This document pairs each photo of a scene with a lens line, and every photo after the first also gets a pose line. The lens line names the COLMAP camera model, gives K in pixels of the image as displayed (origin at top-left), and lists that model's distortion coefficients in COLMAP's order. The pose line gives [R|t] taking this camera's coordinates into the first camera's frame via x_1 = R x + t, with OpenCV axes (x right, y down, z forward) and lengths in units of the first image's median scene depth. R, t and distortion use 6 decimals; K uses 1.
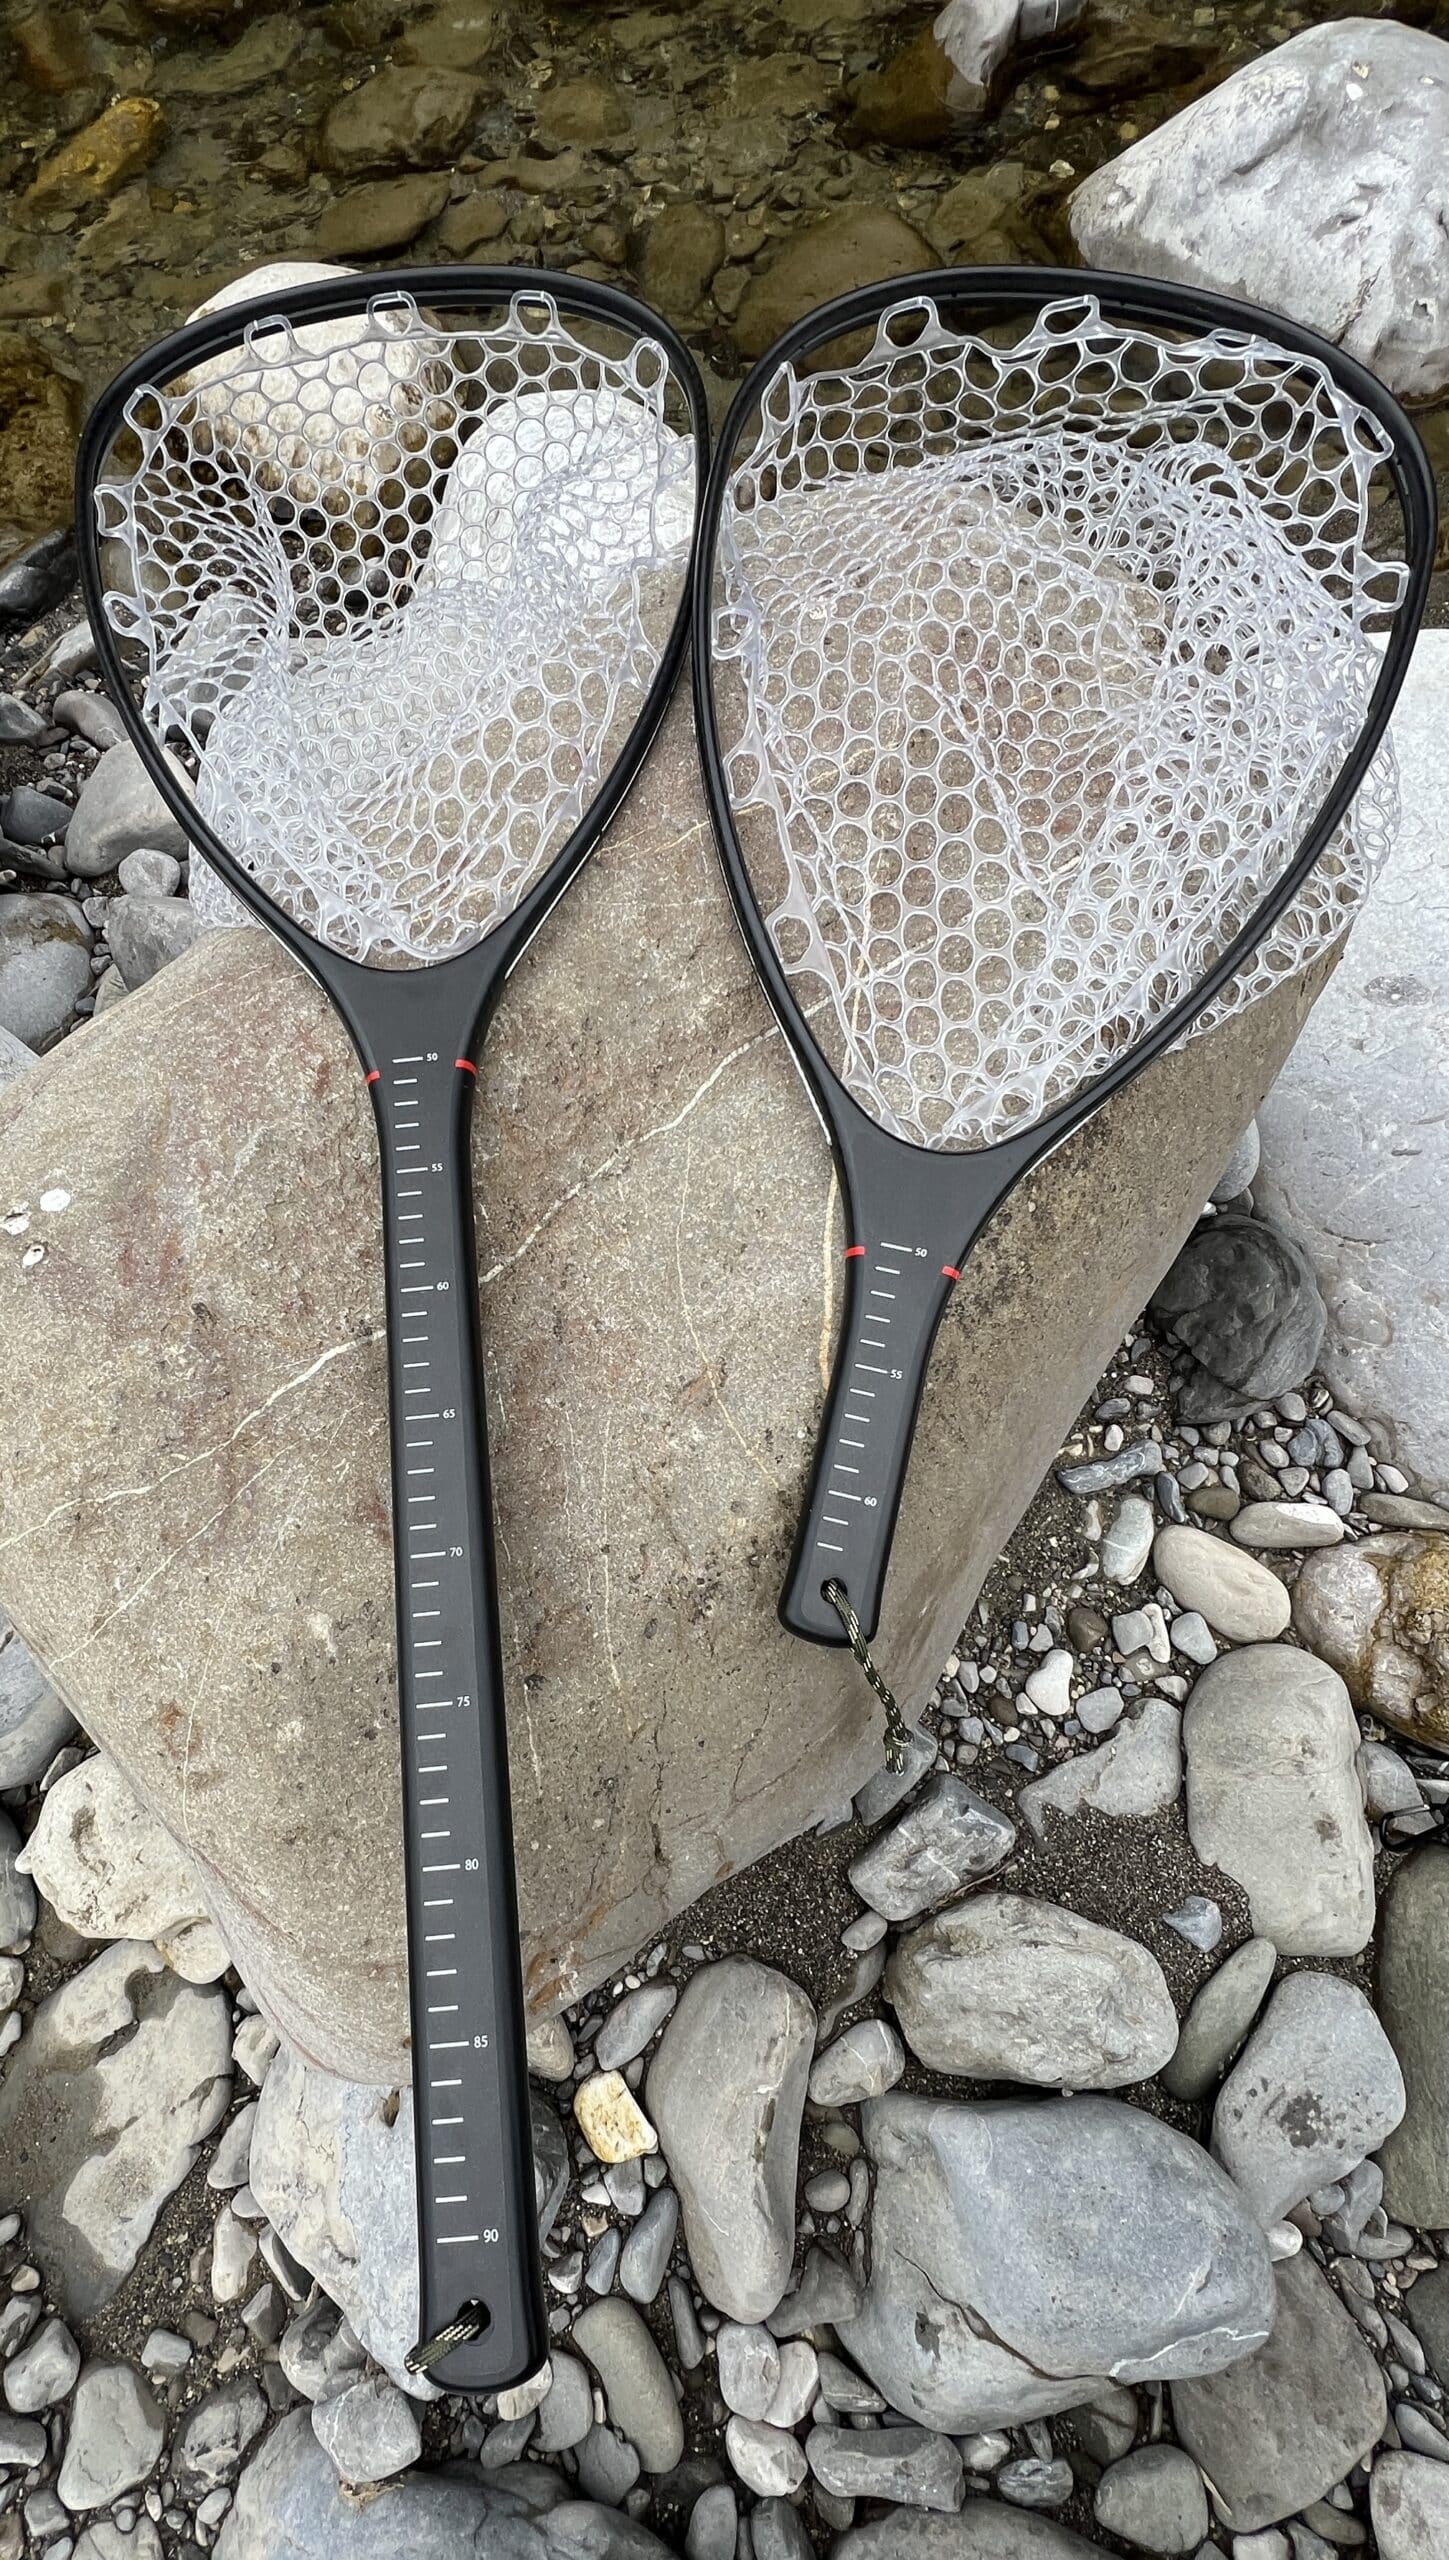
lens RADIAL K [[1154.5, 0, 605.2], [0, 1154.5, 1350.1], [0, 0, 1]] dist [-0.003230, 0.000859]
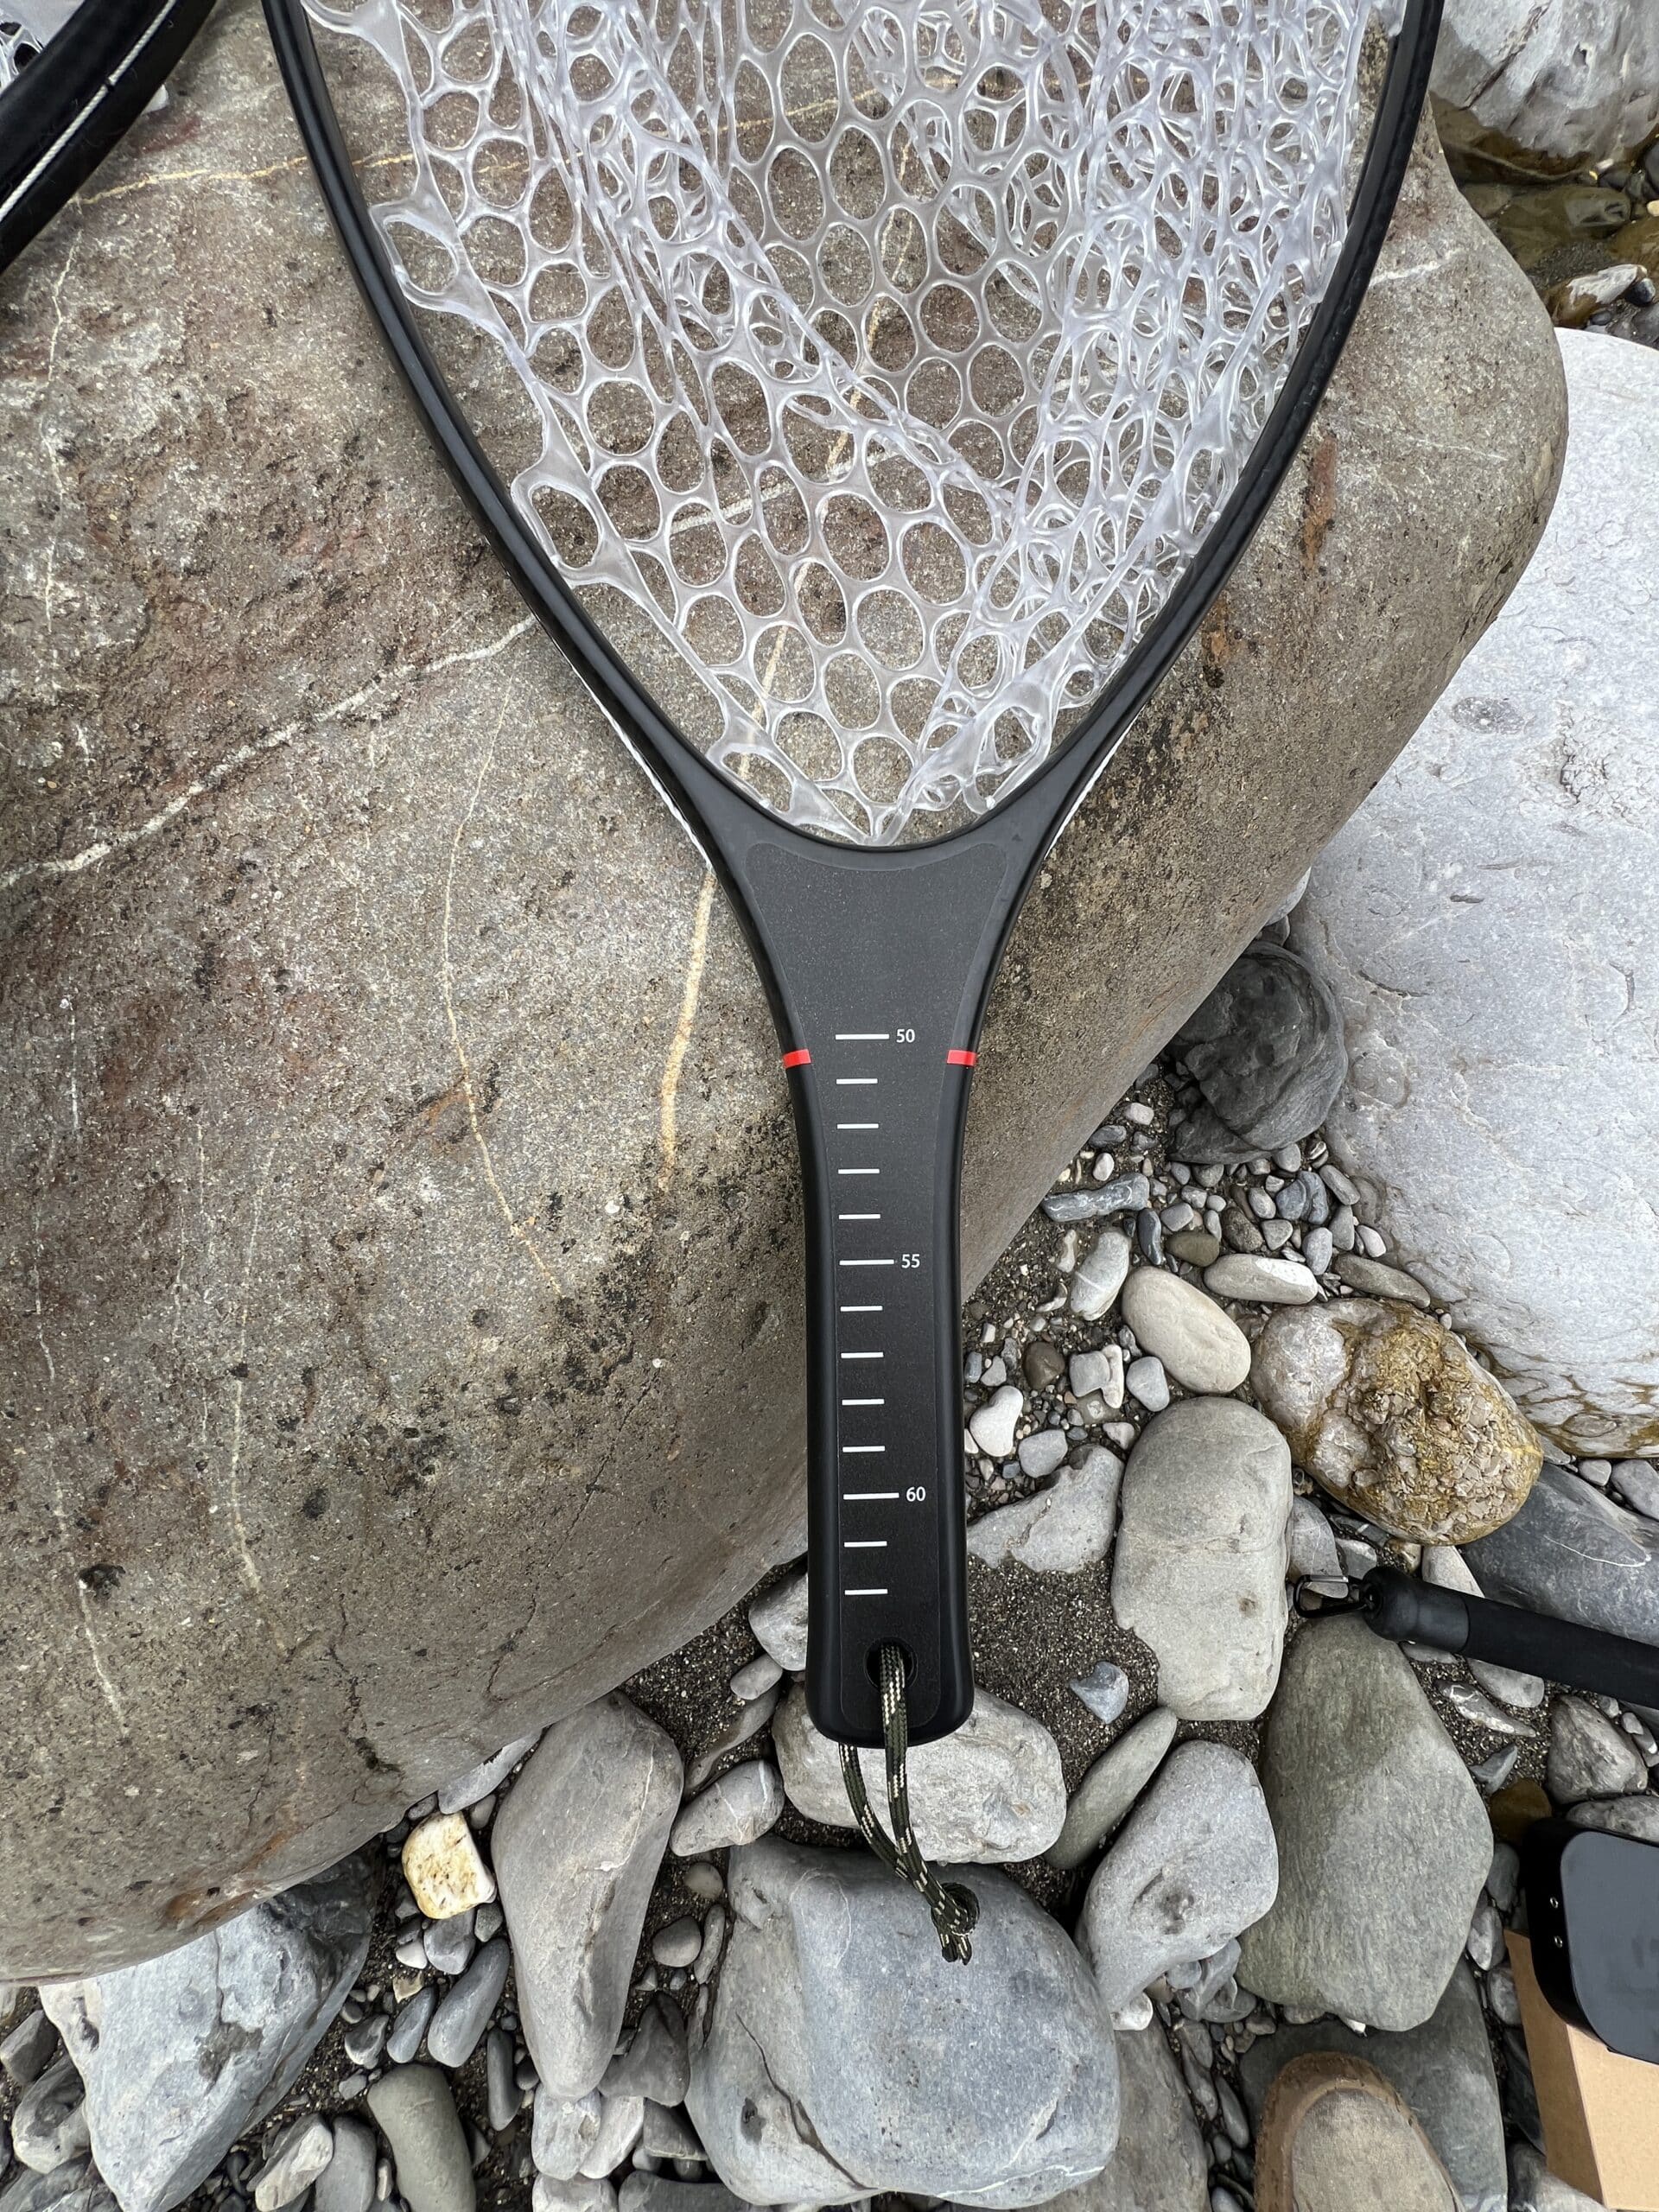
lens RADIAL K [[890.3, 0, 834.0], [0, 890.3, 1105.4], [0, 0, 1]] dist [-0.005914, 0.001220]
pose [[0.985397, 0.114283, 0.126226, 0.147772], [-0.129097, 0.984802, 0.116183, -0.031516], [-0.111029, -0.130782, 0.985174, 0.367421]]
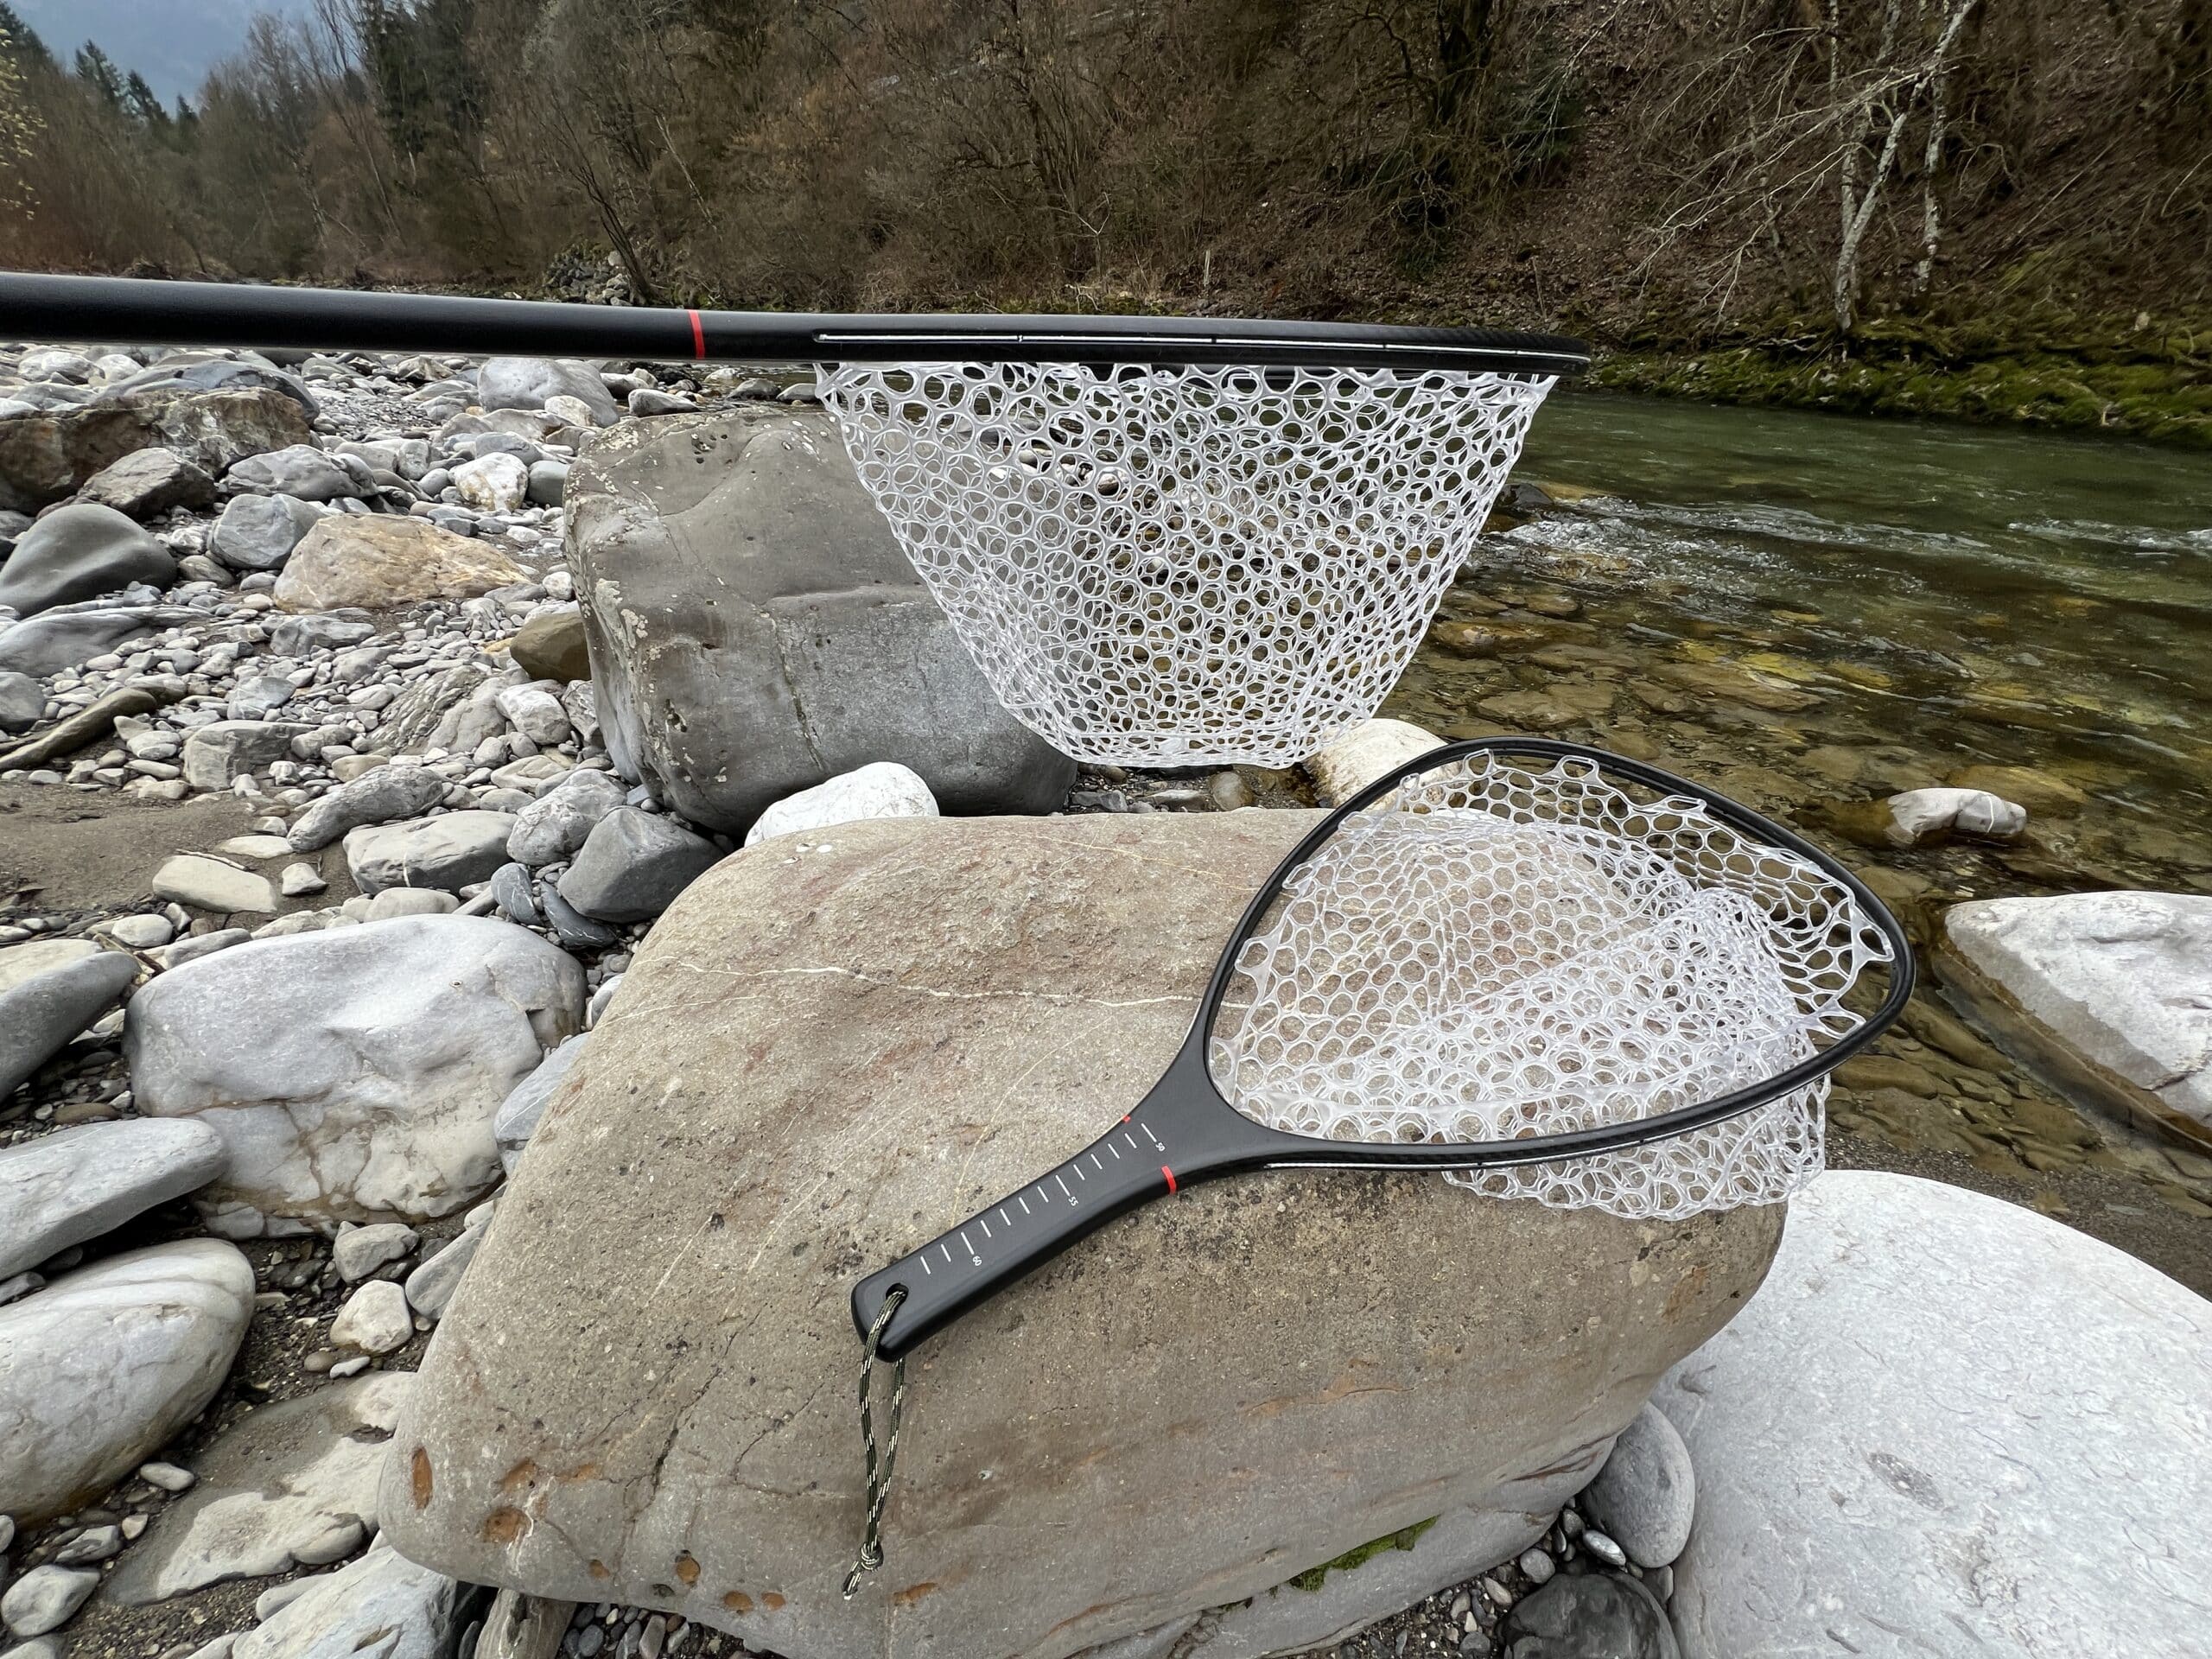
lens RADIAL K [[883.8, 0, 1107.7], [0, 883.8, 837.4], [0, 0, 1]] dist [-0.002040, 0.000072]
pose [[0.732168, 0.434050, -0.524910, 0.392121], [-0.664439, 0.624681, -0.410237, 0.091006], [0.149838, 0.649133, 0.745771, 0.039252]]
